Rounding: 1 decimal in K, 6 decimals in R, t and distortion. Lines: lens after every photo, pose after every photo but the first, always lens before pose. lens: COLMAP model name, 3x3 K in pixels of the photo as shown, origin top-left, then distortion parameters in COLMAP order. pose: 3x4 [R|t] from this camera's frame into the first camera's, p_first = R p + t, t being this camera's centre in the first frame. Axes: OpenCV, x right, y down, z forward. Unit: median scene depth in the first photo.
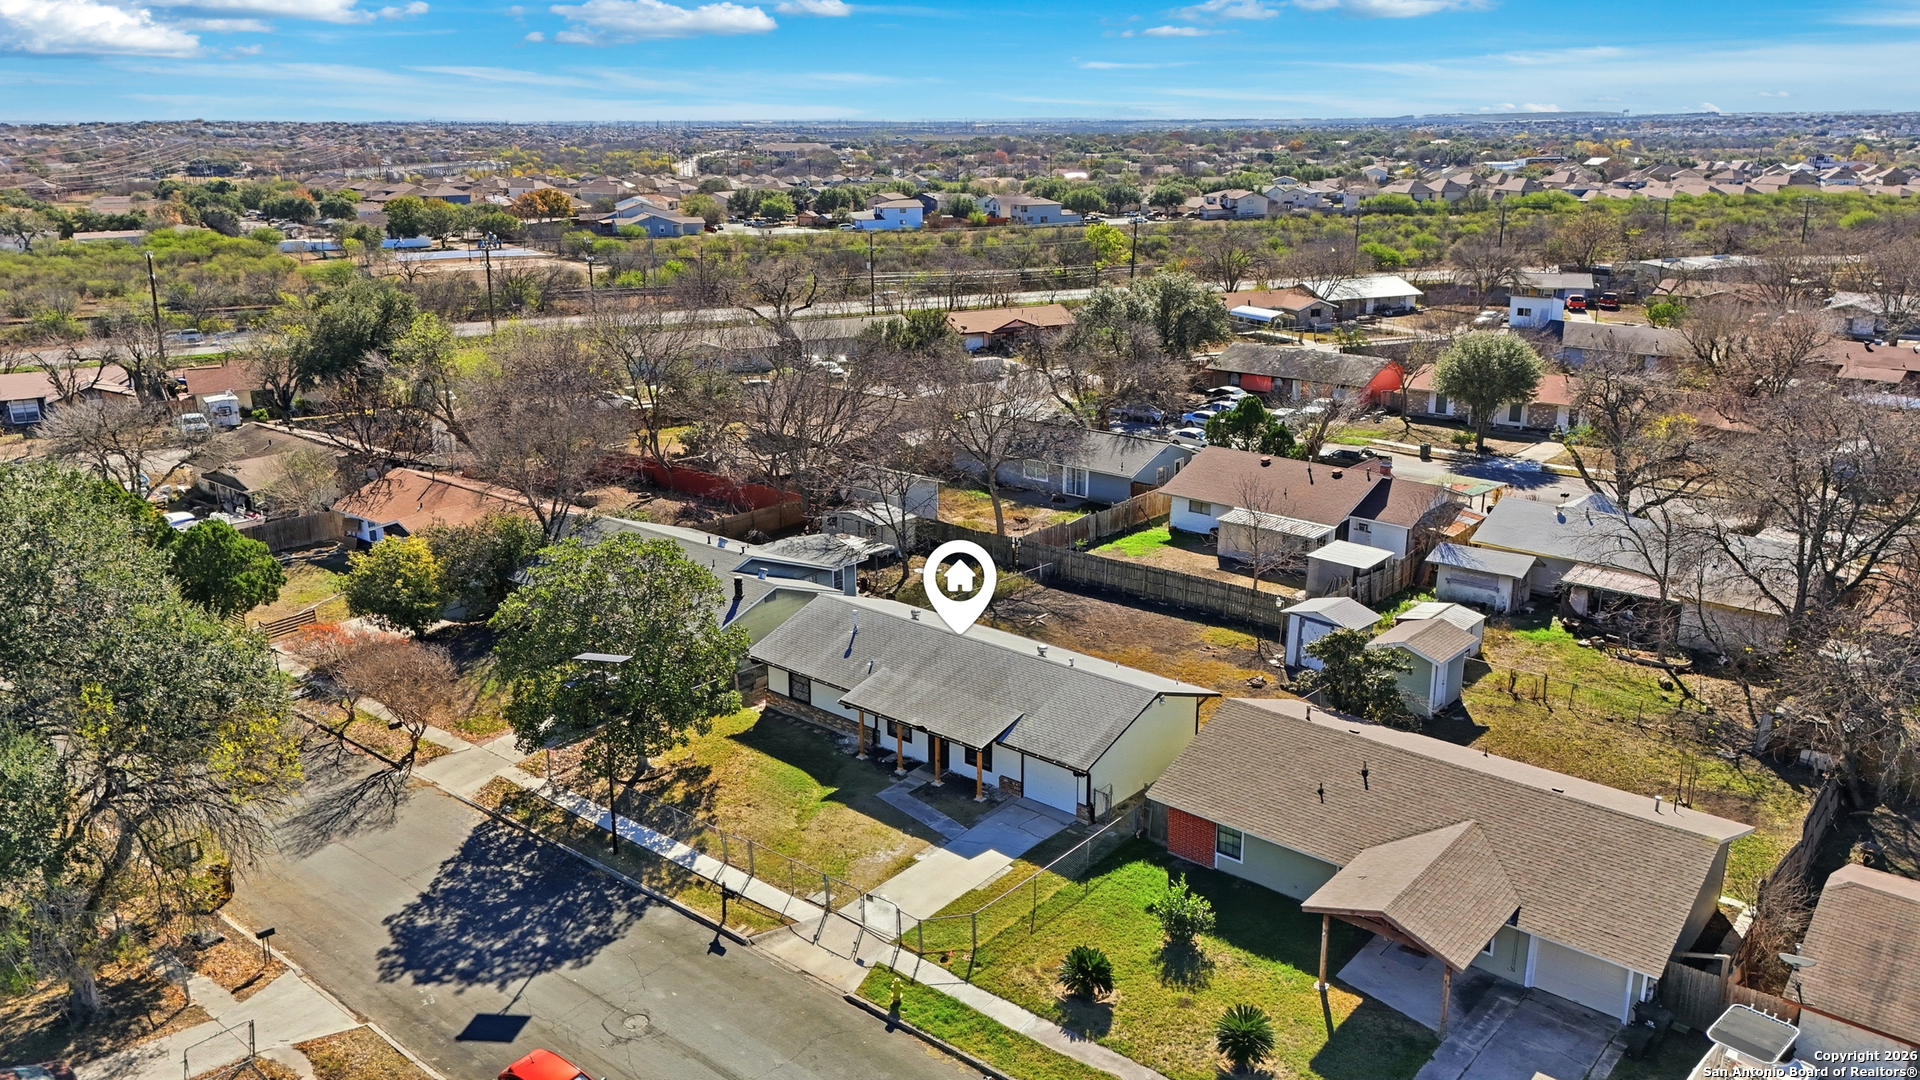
lens RADIAL K [[1463.0, 0, 966.3], [0, 1463.0, 501.4], [0, 0, 1]] dist [0.035059, -0.004640]
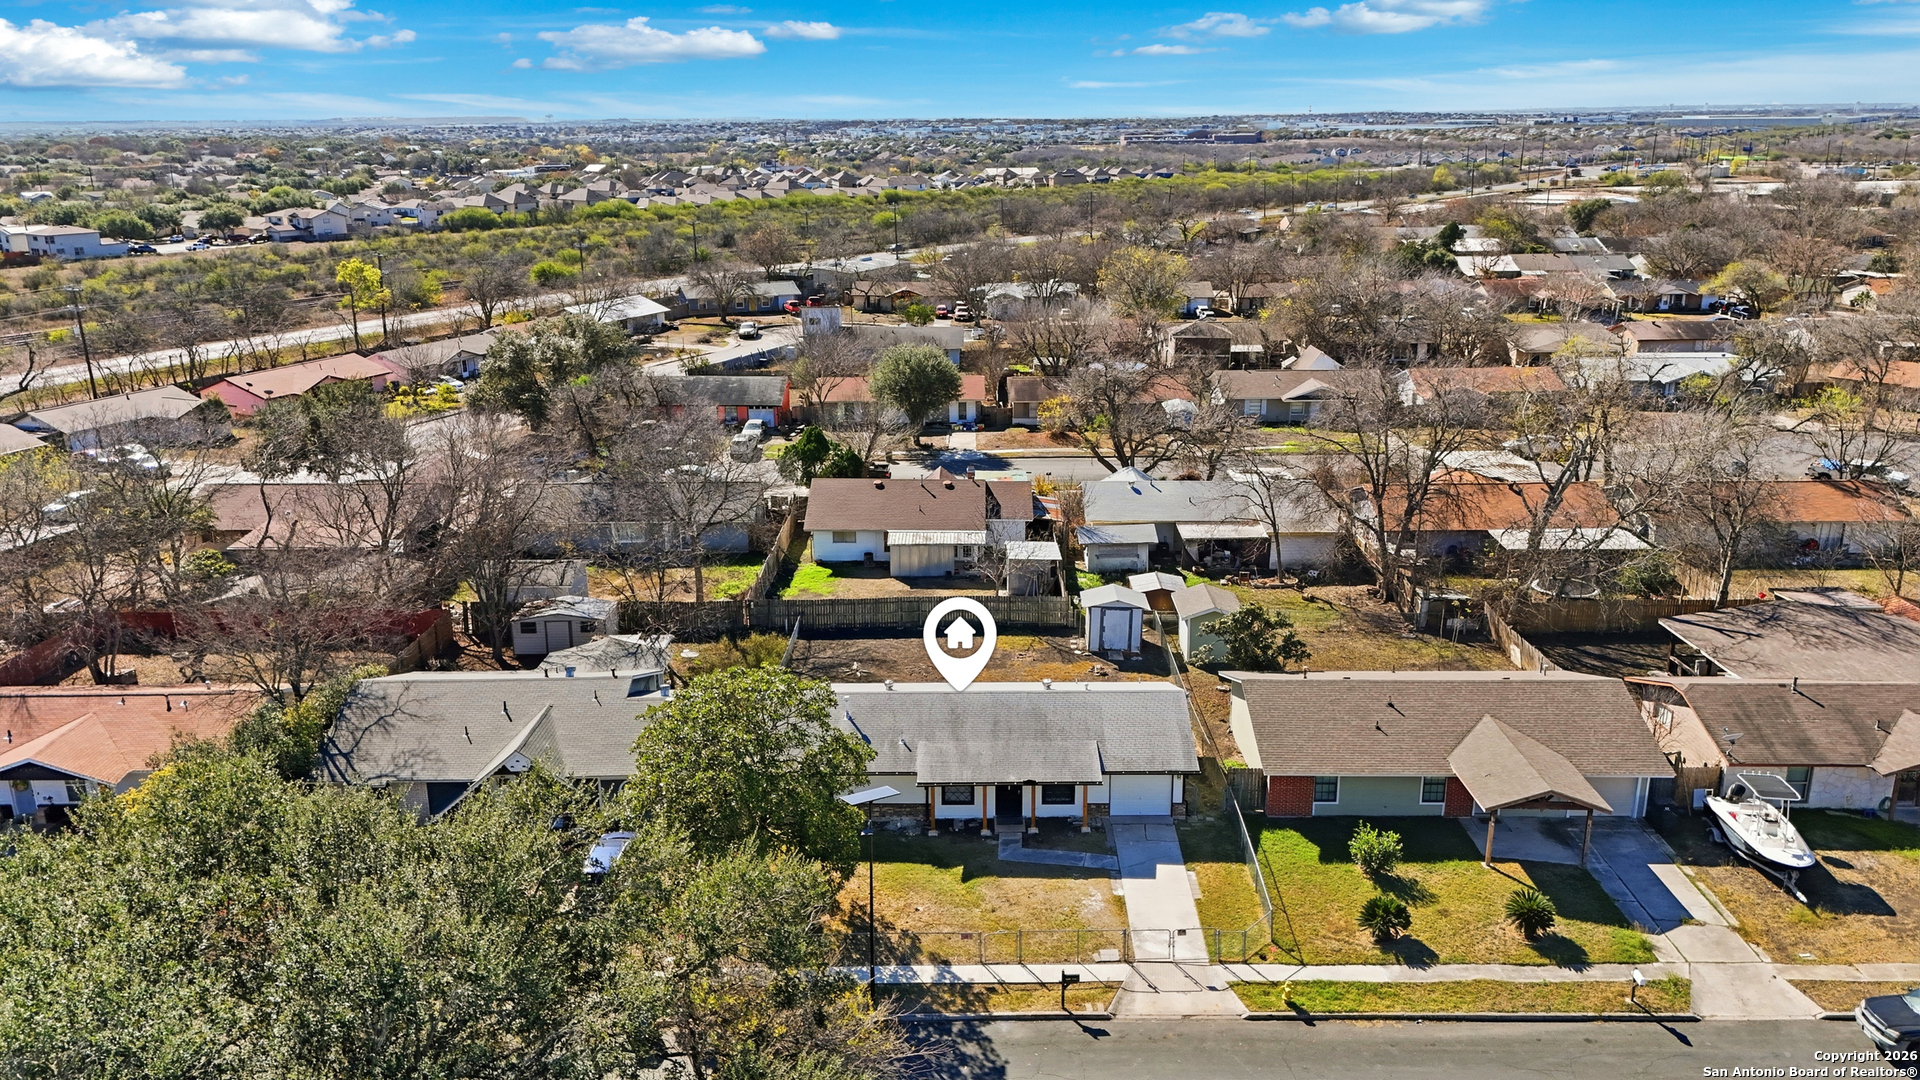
lens RADIAL K [[1431.2, 0, 987.3], [0, 1431.2, 547.4], [0, 0, 1]] dist [0.062377, -0.002523]
pose [[0.758868, -0.190351, 0.622804, -0.603942], [0.169823, 0.981083, 0.092930, -0.100267], [-0.628712, 0.035245, 0.776839, 0.201444]]
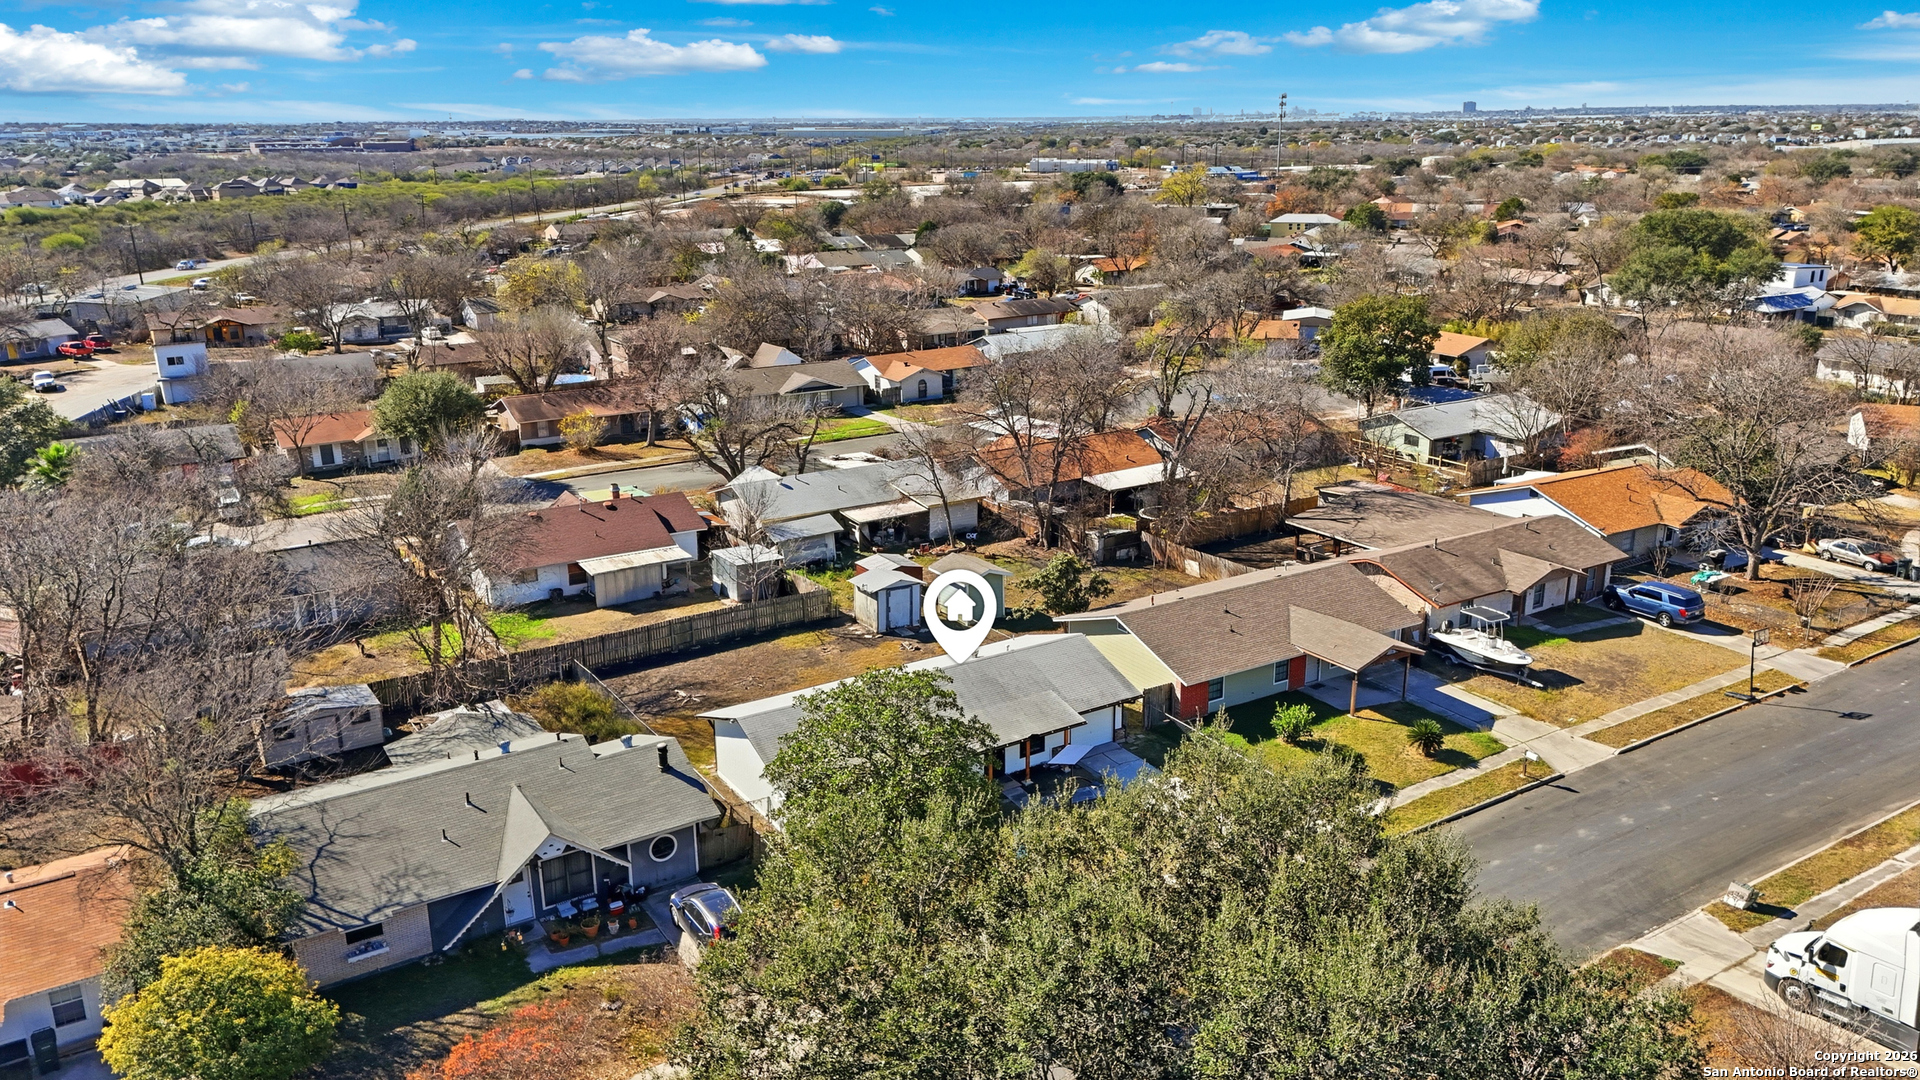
lens RADIAL K [[1403.3, 0, 960.0], [0, 1403.3, 540.0], [0, 0, 1]] dist [0.042161, 0.004699]
pose [[0.309266, -0.276004, 0.910042, -0.913594], [0.258939, 0.945239, 0.198681, -0.201151], [-0.915044, 0.174200, 0.363798, 0.576414]]
